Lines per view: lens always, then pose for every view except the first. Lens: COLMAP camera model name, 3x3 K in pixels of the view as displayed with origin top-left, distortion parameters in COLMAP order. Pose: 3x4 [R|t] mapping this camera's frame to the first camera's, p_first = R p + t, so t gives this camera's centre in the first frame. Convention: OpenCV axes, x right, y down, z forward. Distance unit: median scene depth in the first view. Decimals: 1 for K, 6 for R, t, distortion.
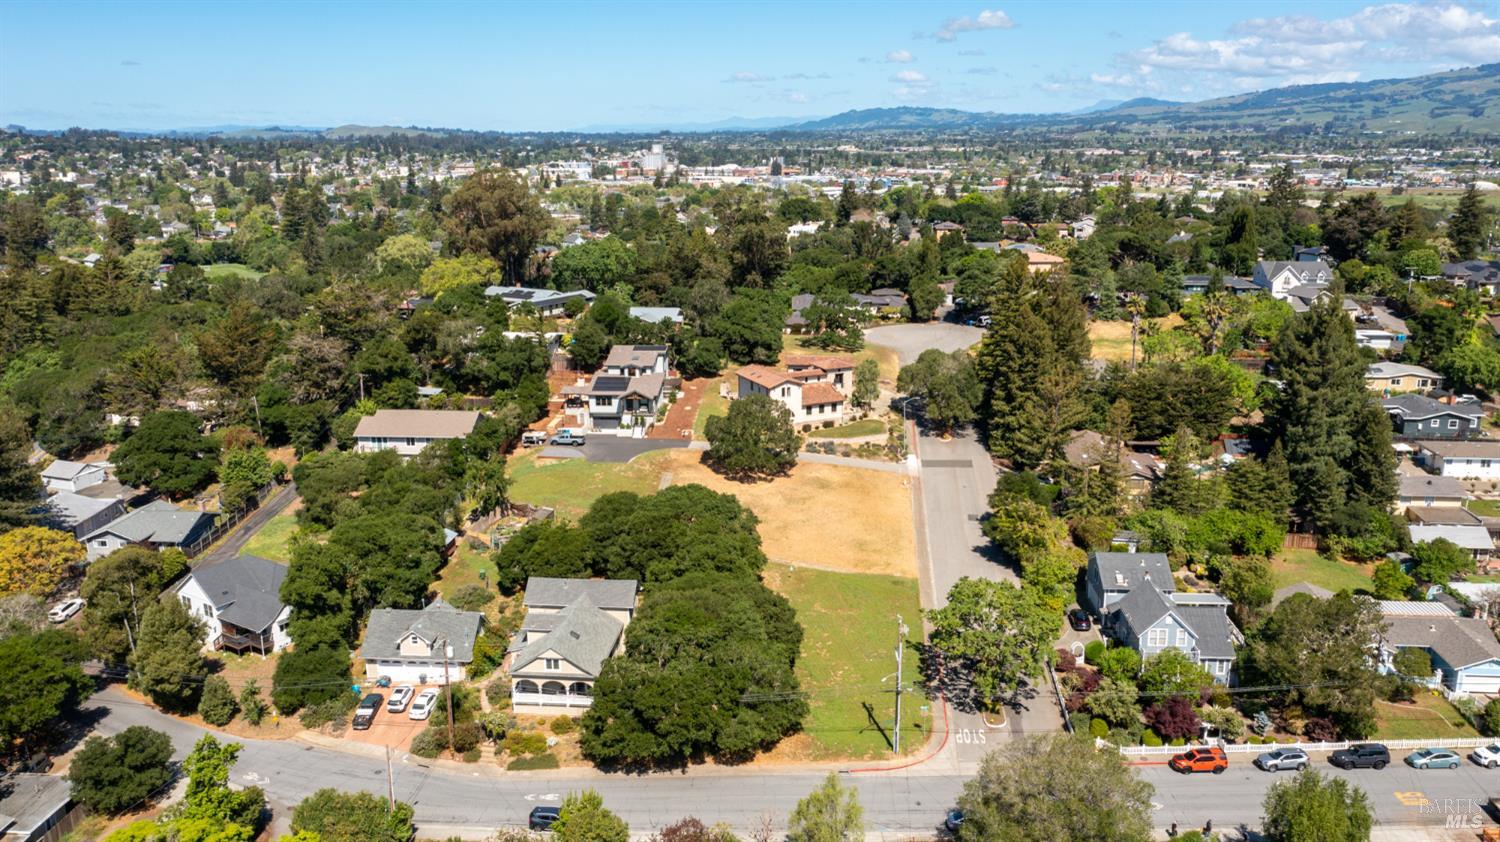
lens RADIAL K [[1177.4, 0, 750.3], [0, 1177.4, 425.0], [0, 0, 1]] dist [-0.021928, 0.012984]
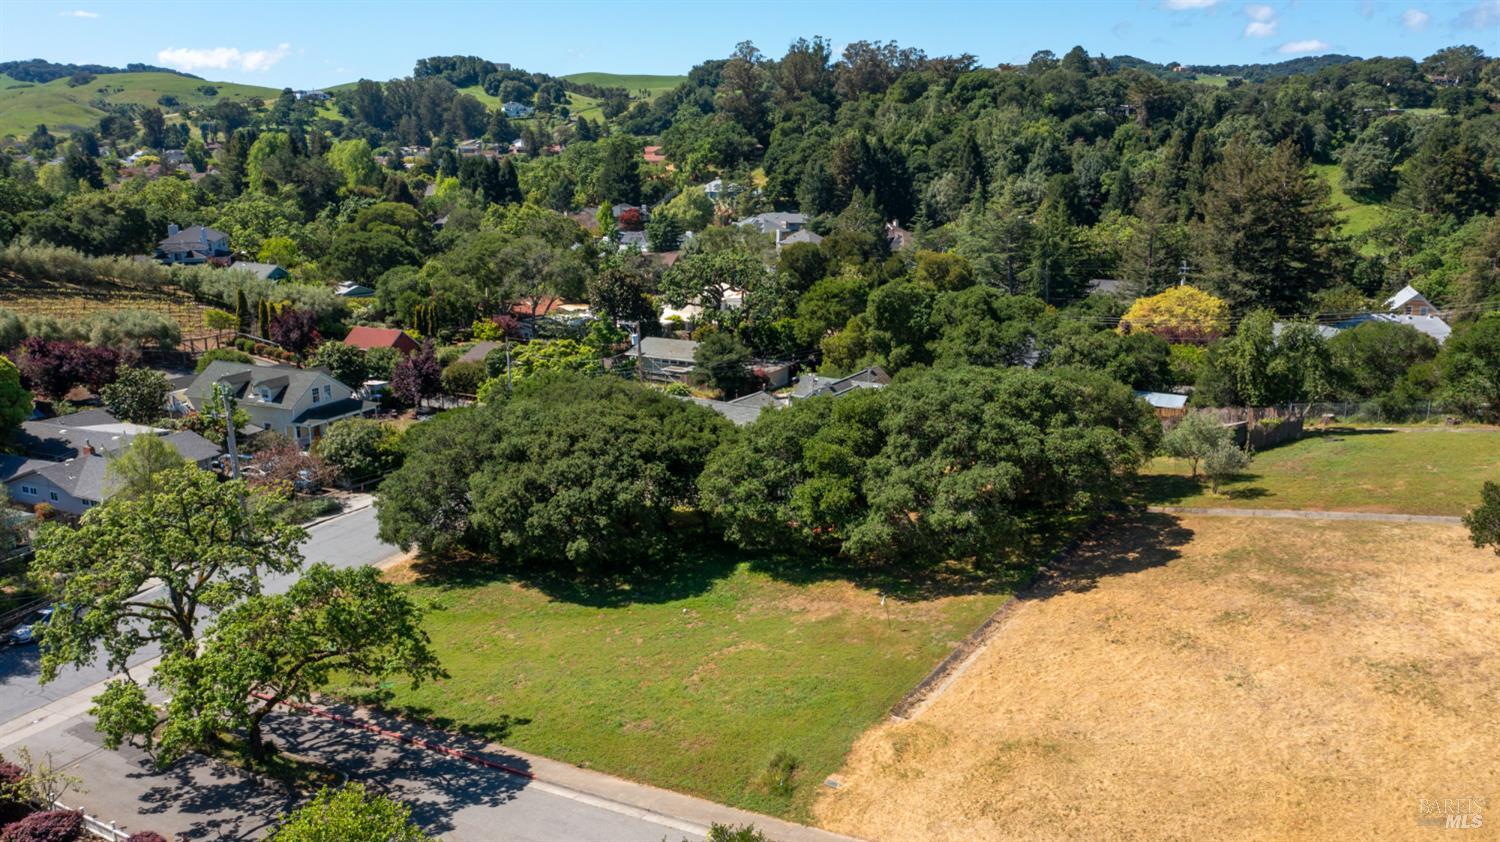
lens RADIAL K [[1177.4, 0, 755.2], [0, 1177.4, 408.4], [0, 0, 1]] dist [-0.021928, 0.012984]
pose [[-0.450114, 0.210744, -0.867747, 0.303879], [-0.210379, 0.919372, 0.332409, -0.051855], [0.867835, 0.332178, -0.369486, 0.828498]]
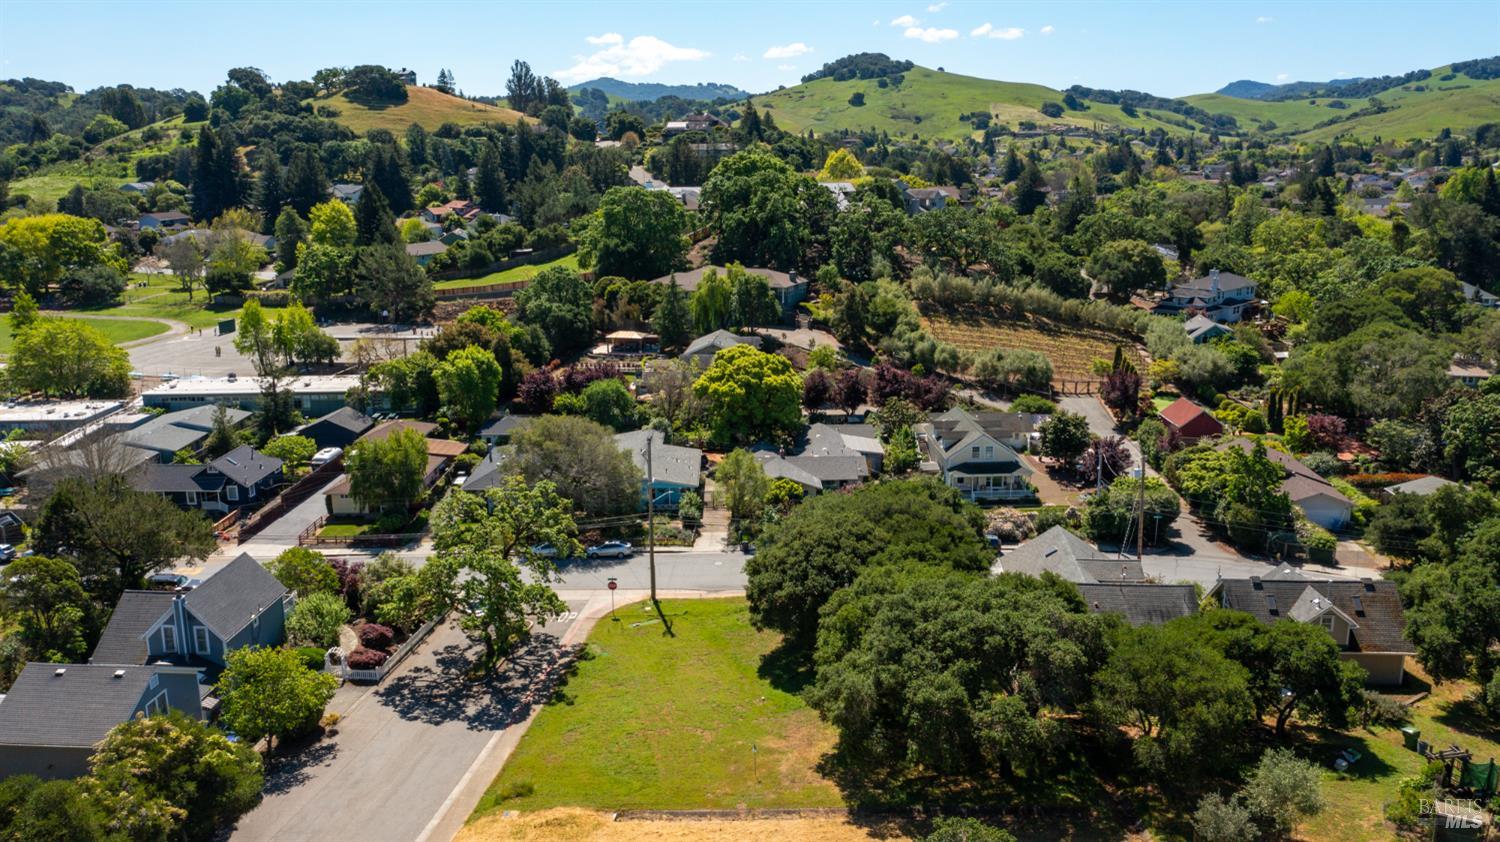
lens RADIAL K [[1177.4, 0, 755.7], [0, 1177.4, 418.9], [0, 0, 1]] dist [-0.021928, 0.012984]
pose [[-0.999850, 0.017304, 0.001100, 0.024020], [0.015858, 0.886930, 0.461631, -0.158270], [0.007013, 0.461579, -0.887071, 1.027096]]
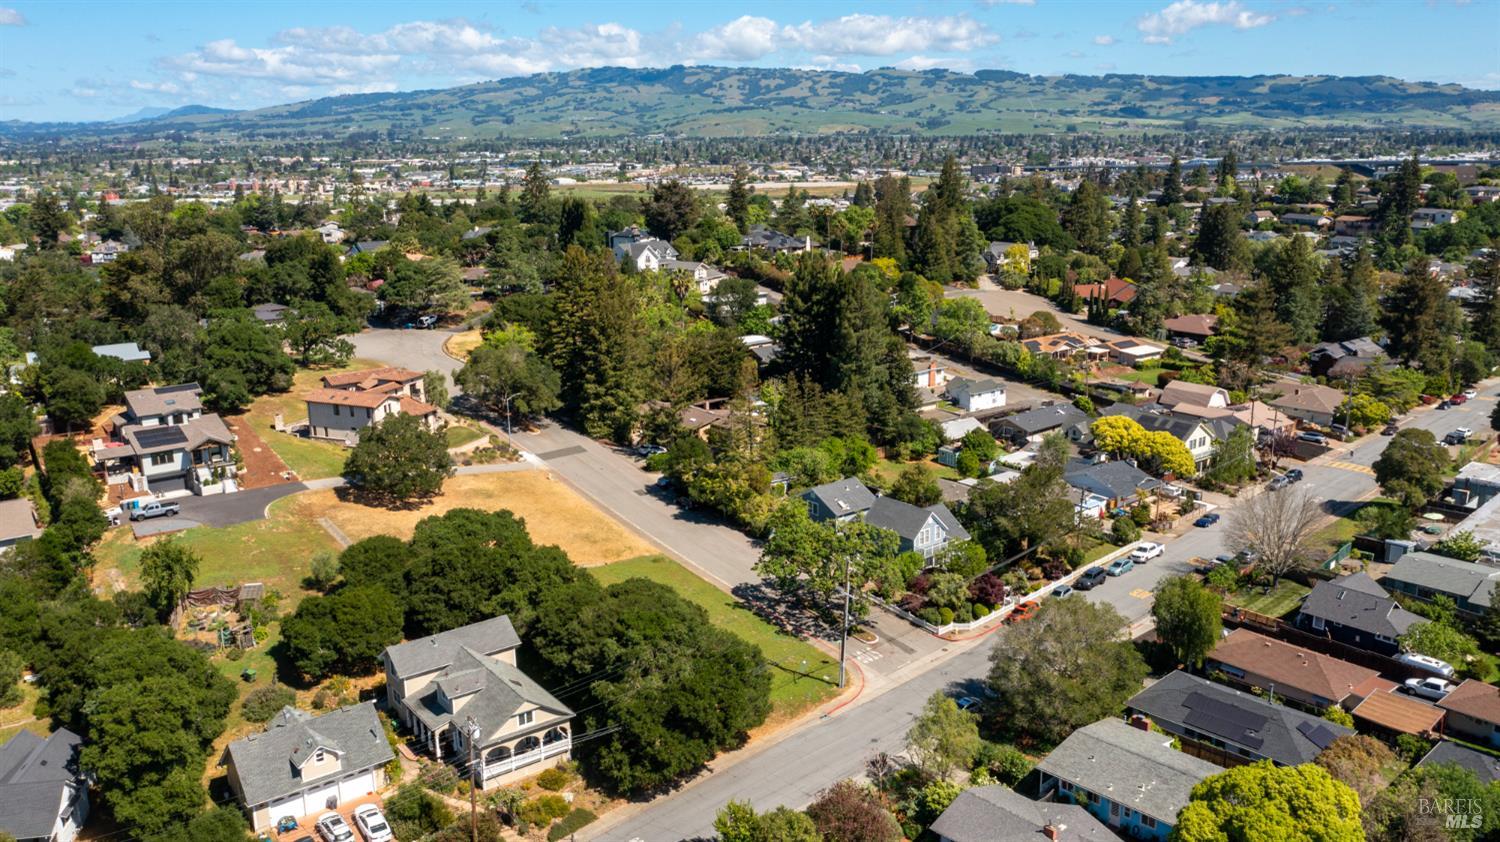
lens RADIAL K [[1177.4, 0, 757.1], [0, 1177.4, 416.7], [0, 0, 1]] dist [-0.021928, 0.012984]
pose [[0.731274, -0.162572, 0.662426, -0.357156], [0.171366, 0.983820, 0.052272, -0.020634], [-0.660206, 0.075293, 0.747301, 0.130977]]
